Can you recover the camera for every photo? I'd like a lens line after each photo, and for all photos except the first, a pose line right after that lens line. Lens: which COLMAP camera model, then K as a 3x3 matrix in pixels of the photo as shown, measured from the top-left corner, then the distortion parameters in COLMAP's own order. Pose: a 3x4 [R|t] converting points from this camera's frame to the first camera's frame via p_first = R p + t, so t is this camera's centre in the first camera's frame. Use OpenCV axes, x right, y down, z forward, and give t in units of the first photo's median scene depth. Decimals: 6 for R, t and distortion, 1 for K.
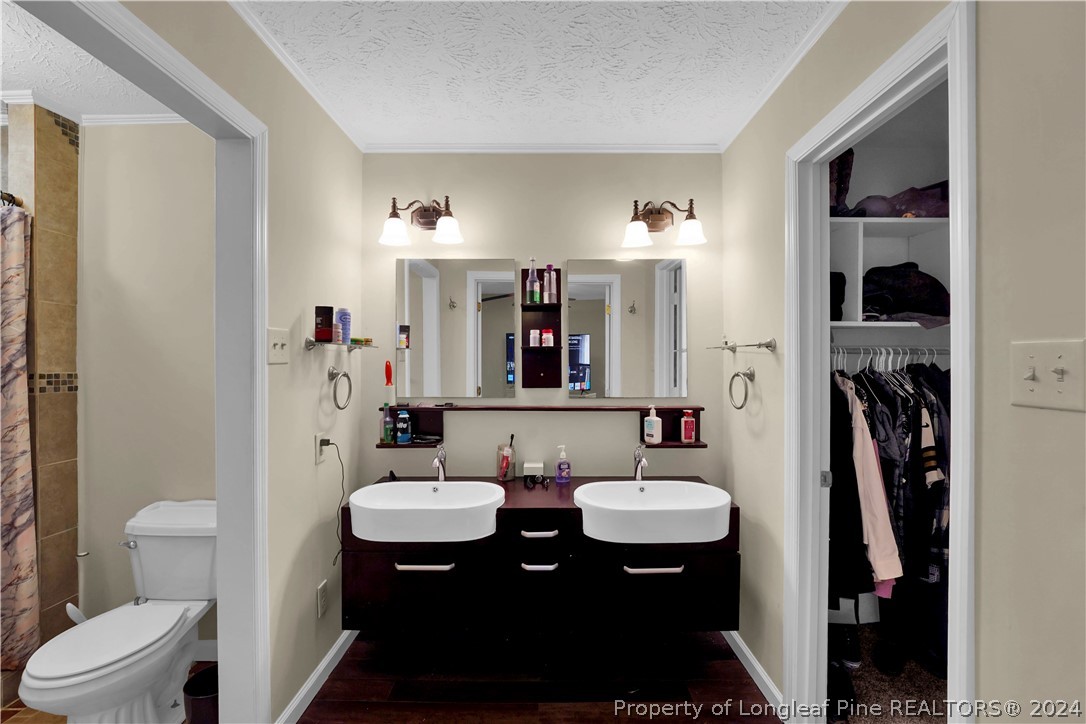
lens RADIAL K [[452.6, 0, 542.8], [0, 452.6, 364.9], [0, 0, 1]] dist [-0.005824, 0.000197]
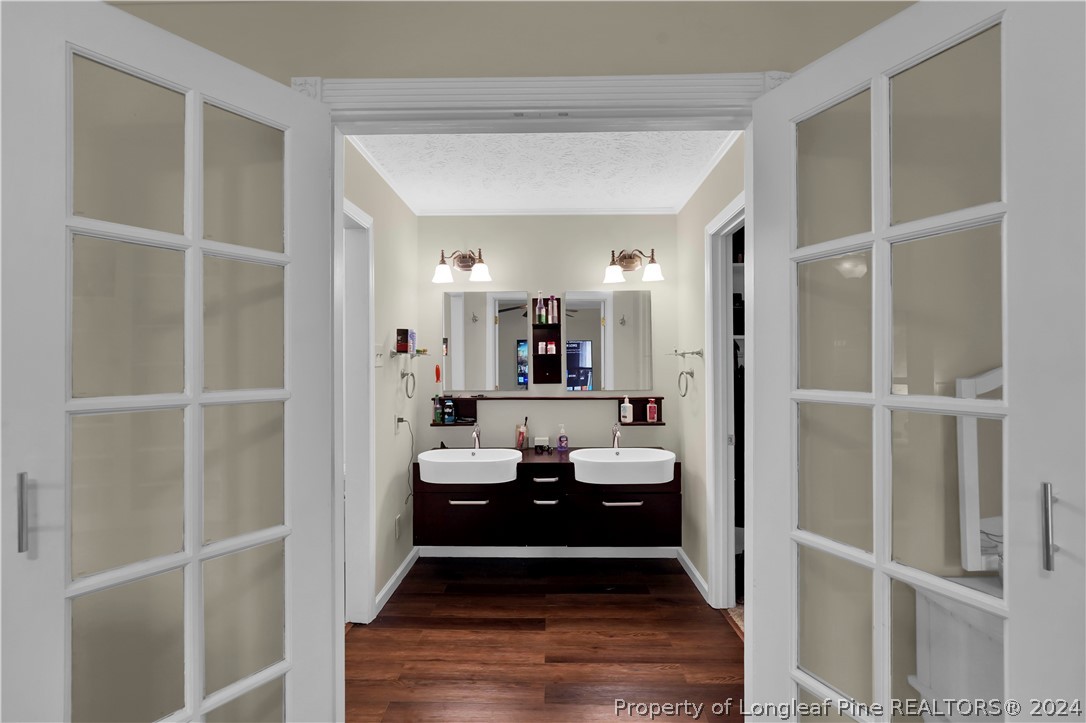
lens RADIAL K [[452.6, 0, 542.8], [0, 452.6, 364.4], [0, 0, 1]] dist [-0.005824, 0.000197]
pose [[0.999826, -0.004966, -0.017956, 0.009621], [0.004814, 0.999952, -0.008520, 0.003787], [0.017997, 0.008432, 0.999802, -0.409313]]
